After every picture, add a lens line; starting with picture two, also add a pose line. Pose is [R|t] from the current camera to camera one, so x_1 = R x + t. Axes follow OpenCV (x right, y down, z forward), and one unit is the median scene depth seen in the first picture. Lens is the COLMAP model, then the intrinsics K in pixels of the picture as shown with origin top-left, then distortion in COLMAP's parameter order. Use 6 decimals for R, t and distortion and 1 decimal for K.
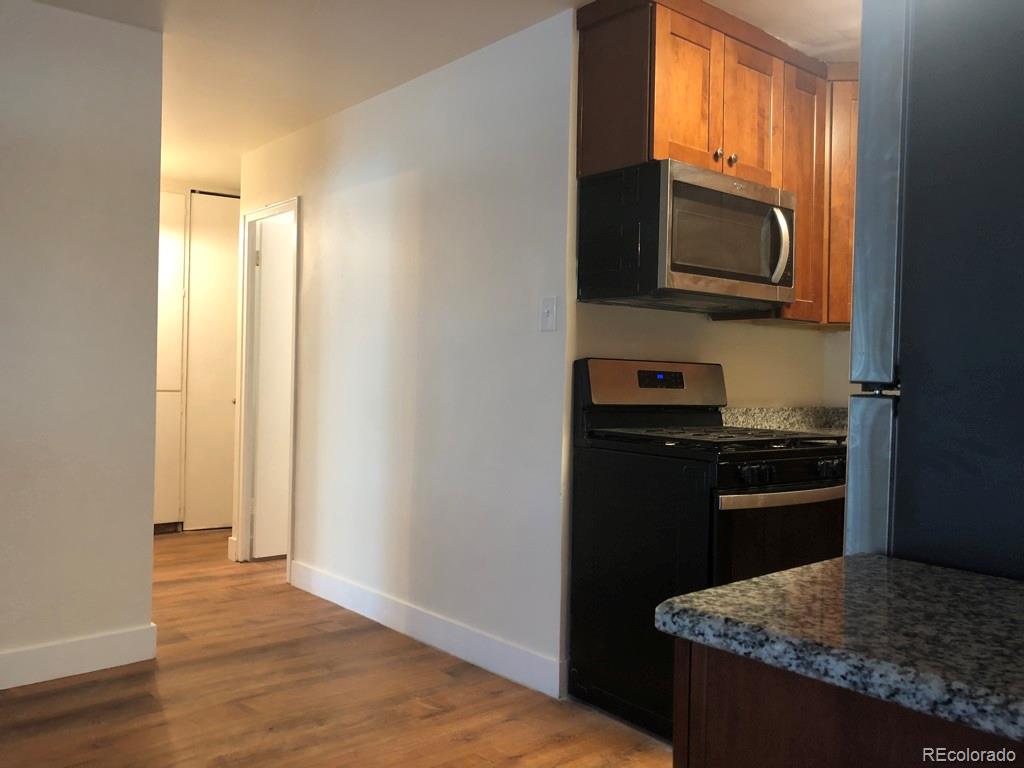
lens RADIAL K [[845.2, 0, 512.0], [0, 845.2, 386.4], [0, 0, 1]] dist [0.021522, -0.028604]
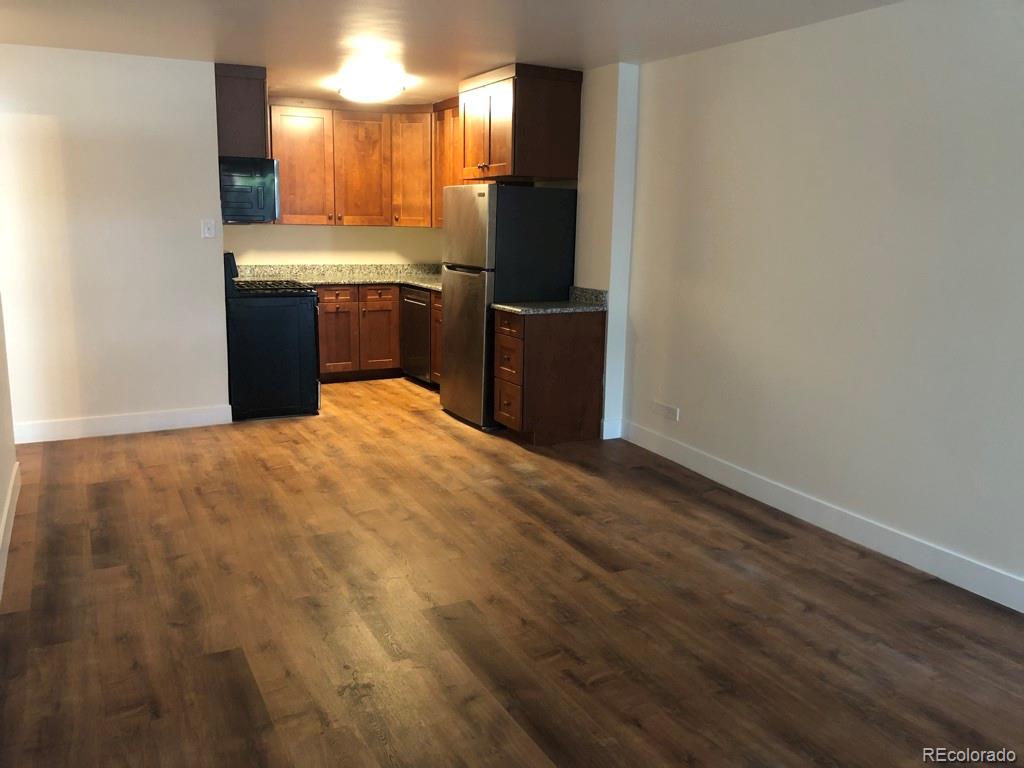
lens RADIAL K [[845.2, 0, 522.8], [0, 845.2, 378.5], [0, 0, 1]] dist [0.021522, -0.028604]
pose [[0.218060, -0.200228, 0.955175, -1.386193], [0.002874, 0.978855, 0.204536, -0.118520], [-0.975931, -0.041856, 0.214025, -0.081117]]
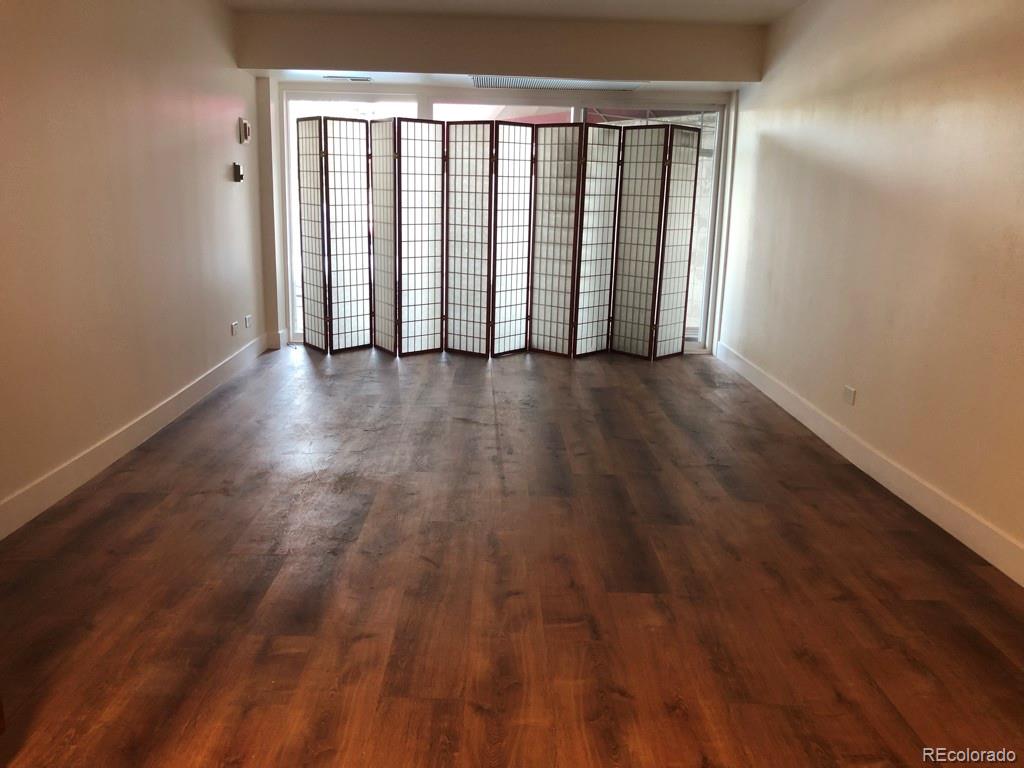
lens RADIAL K [[845.2, 0, 502.2], [0, 845.2, 384.7], [0, 0, 1]] dist [0.021522, -0.028604]
pose [[-0.651511, 0.133230, -0.746849, 0.191913], [-0.049589, 0.974874, 0.217167, -0.037113], [0.757017, 0.178522, -0.628535, 0.745016]]
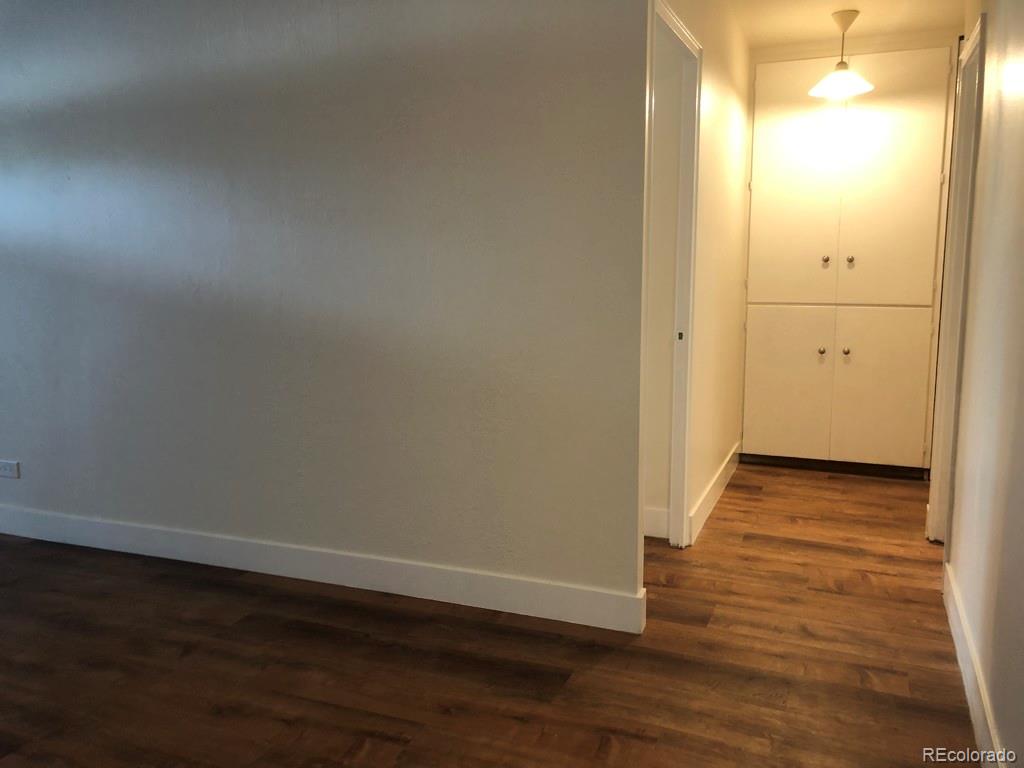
lens RADIAL K [[845.2, 0, 509.8], [0, 845.2, 381.8], [0, 0, 1]] dist [0.021522, -0.028604]
pose [[0.444215, 0.108279, -0.889353, 0.227675], [-0.000351, 0.992691, 0.120685, -0.031425], [0.895920, -0.053298, 0.441006, 0.470280]]
